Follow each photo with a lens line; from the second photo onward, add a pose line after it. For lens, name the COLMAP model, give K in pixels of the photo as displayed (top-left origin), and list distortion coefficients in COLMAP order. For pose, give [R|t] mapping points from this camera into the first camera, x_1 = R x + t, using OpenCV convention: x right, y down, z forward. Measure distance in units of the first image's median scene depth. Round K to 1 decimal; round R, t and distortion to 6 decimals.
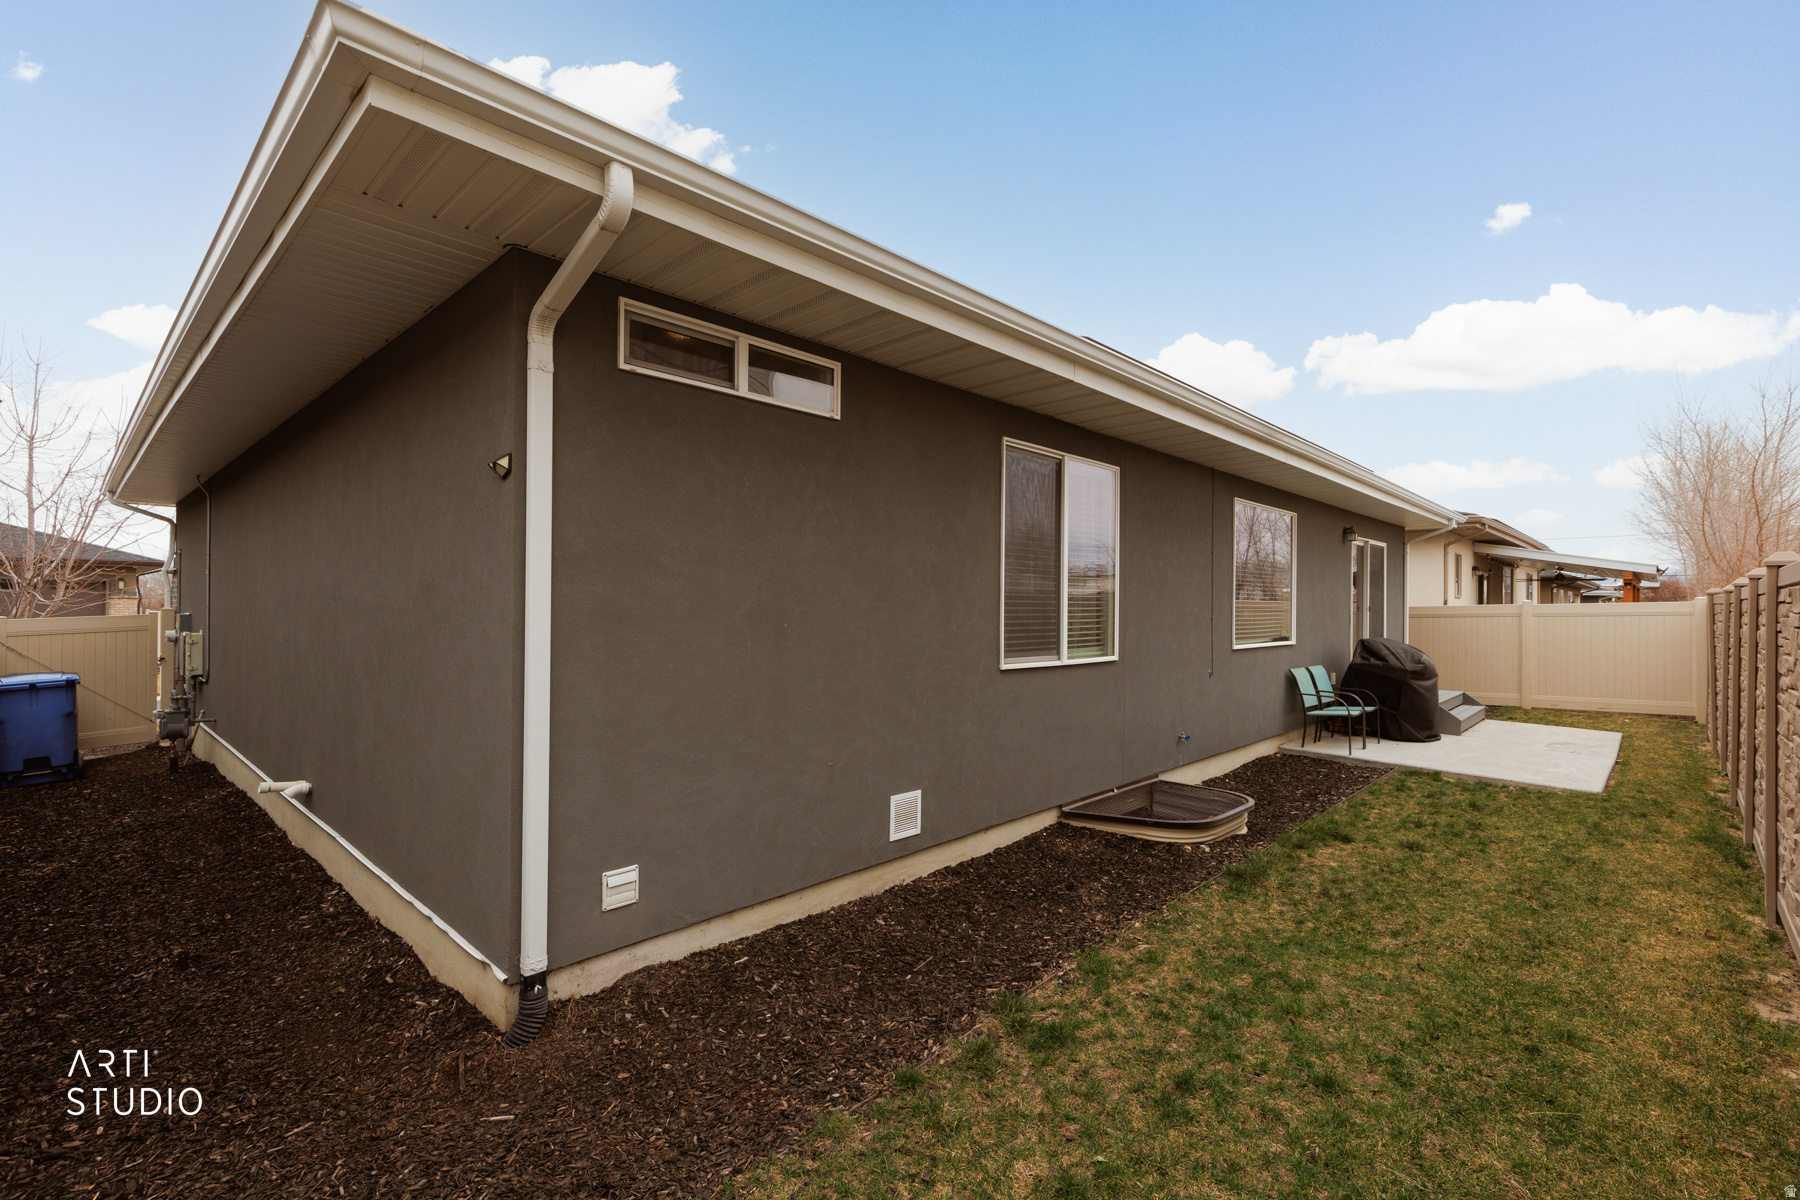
lens RADIAL K [[807.0, 0, 901.0], [0, 807.0, 606.5], [0, 0, 1]] dist [0.002130, -0.000242]
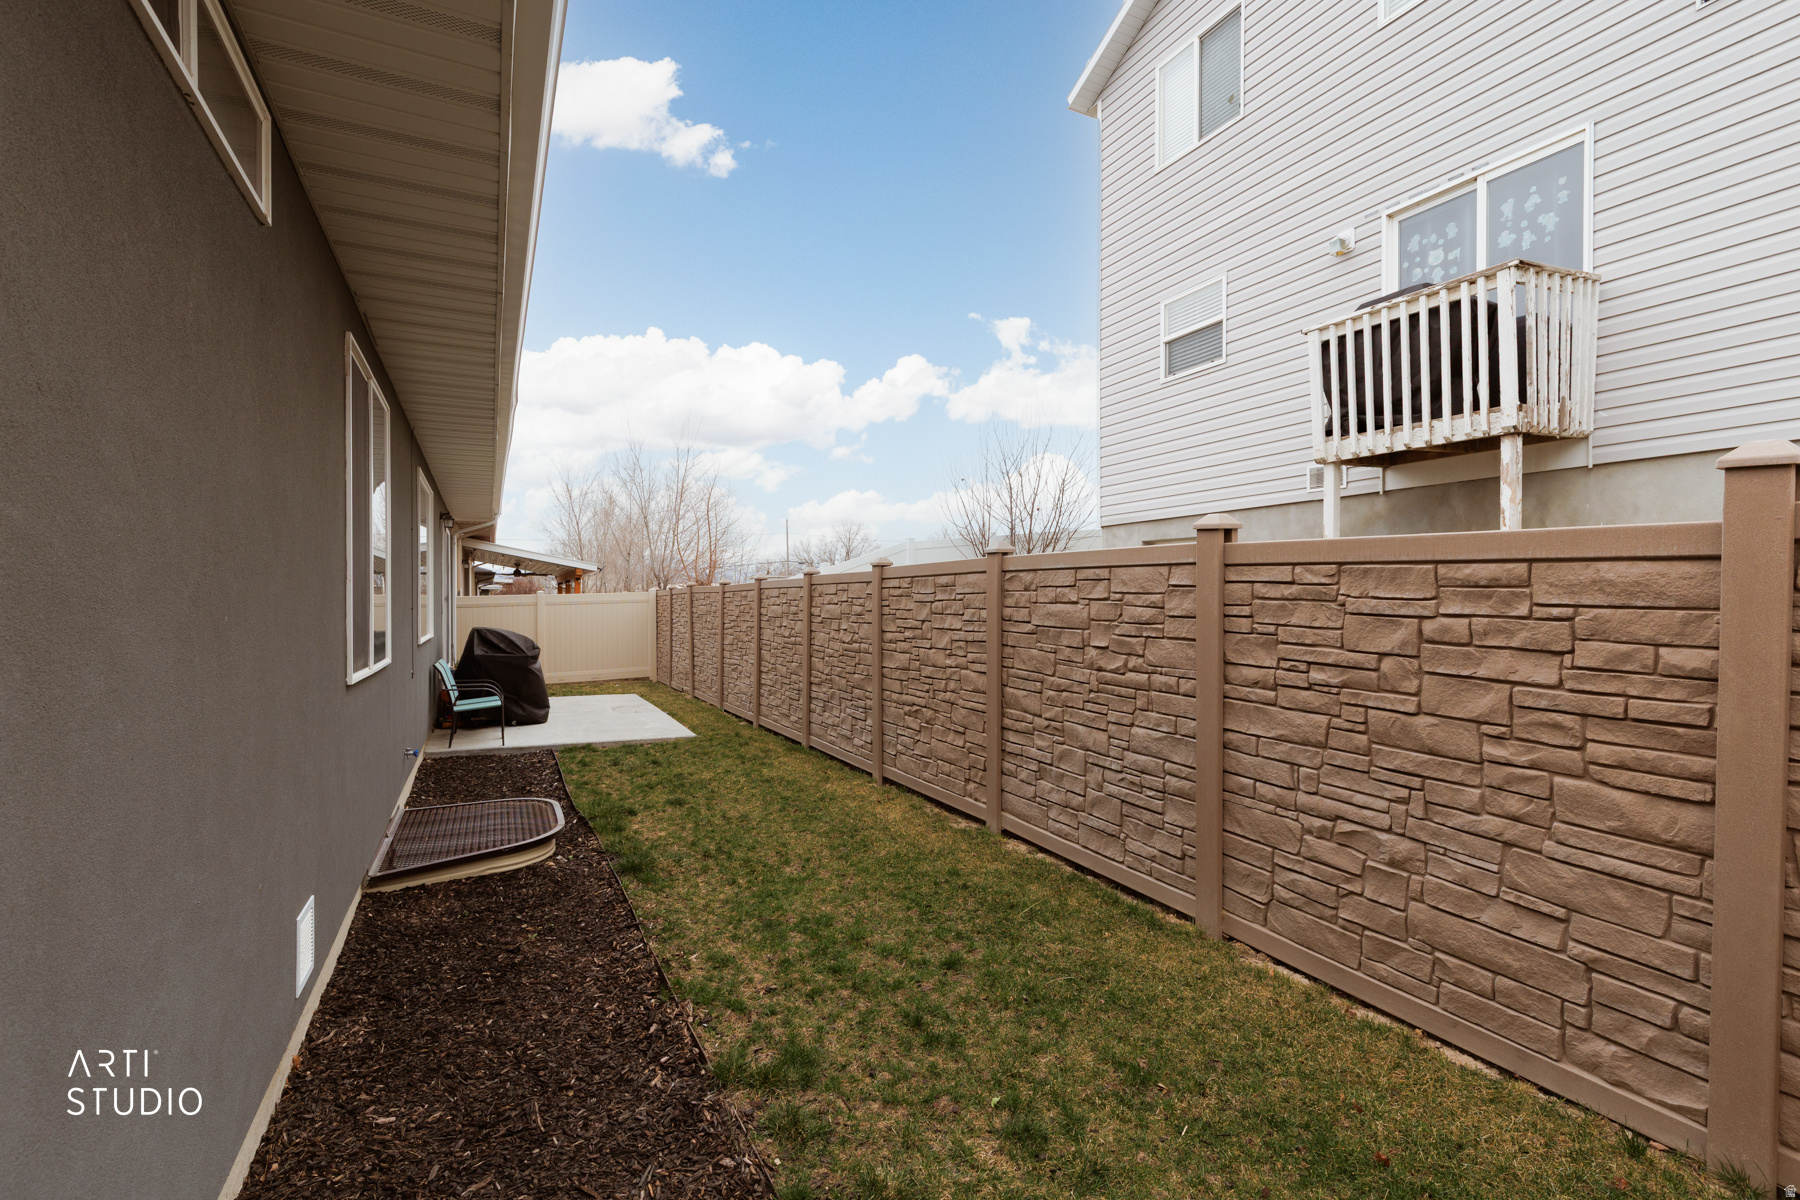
lens RADIAL K [[807.0, 0, 901.0], [0, 807.0, 606.5], [0, 0, 1]] dist [0.002130, -0.000242]
pose [[0.326027, -0.019454, 0.945160, -0.454567], [0.013298, 0.999784, 0.015991, 0.008017], [-0.945267, 0.007356, 0.326215, 0.441459]]
